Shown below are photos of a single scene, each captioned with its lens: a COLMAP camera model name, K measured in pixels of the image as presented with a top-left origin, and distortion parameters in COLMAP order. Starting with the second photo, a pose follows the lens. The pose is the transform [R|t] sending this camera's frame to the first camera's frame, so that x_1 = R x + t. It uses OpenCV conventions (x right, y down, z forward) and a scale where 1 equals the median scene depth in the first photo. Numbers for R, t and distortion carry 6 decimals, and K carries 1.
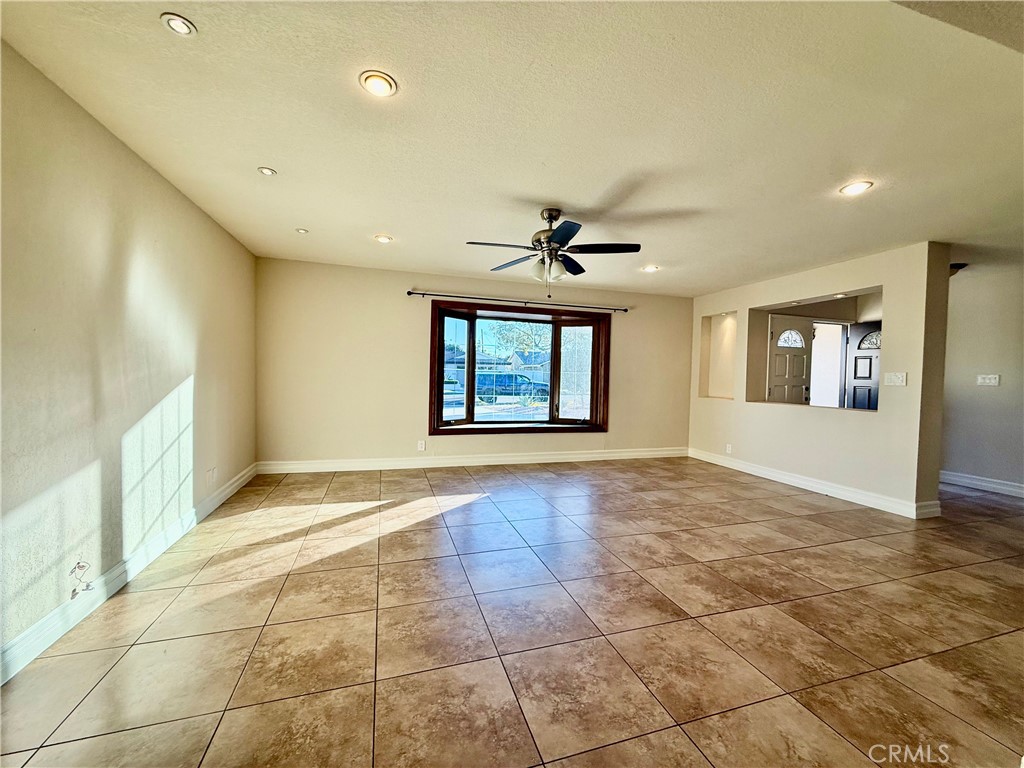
lens RADIAL K [[404.8, 0, 512.0], [0, 404.8, 384.0], [0, 0, 1]] dist [0.001270, 0.000035]
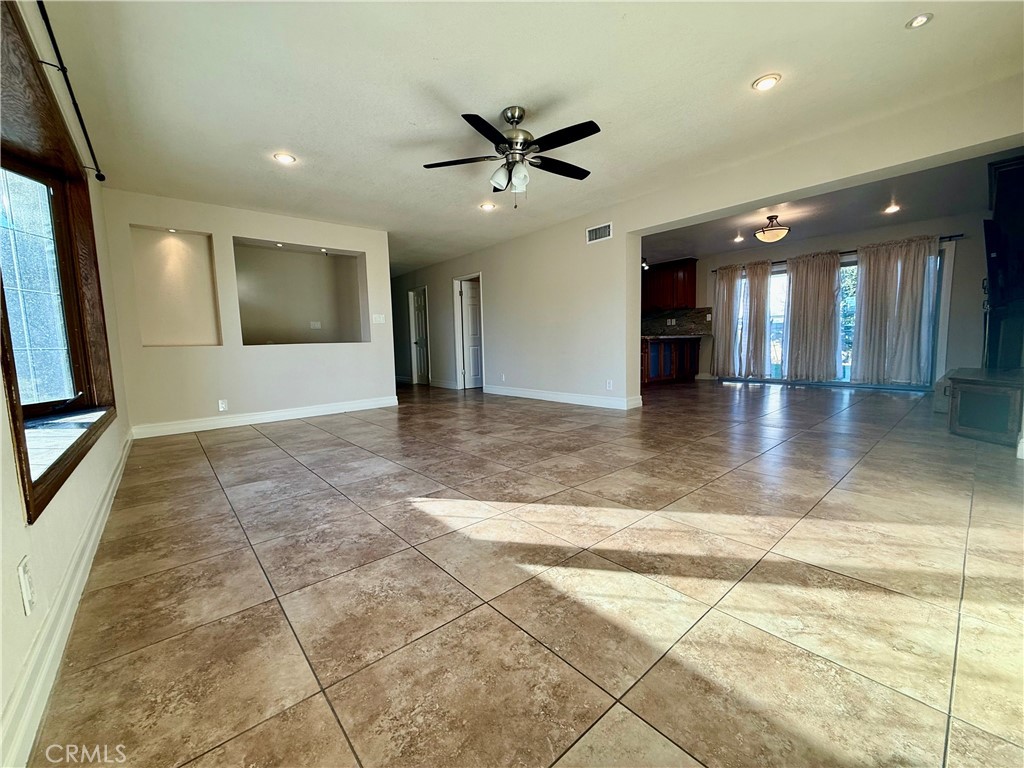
lens RADIAL K [[404.8, 0, 512.0], [0, 404.8, 384.0], [0, 0, 1]] dist [0.001270, 0.000035]
pose [[-0.390261, -0.099769, 0.915283, -0.791460], [0.042325, 0.991116, 0.126082, 0.068172], [-0.919731, 0.087944, -0.382571, 1.394642]]
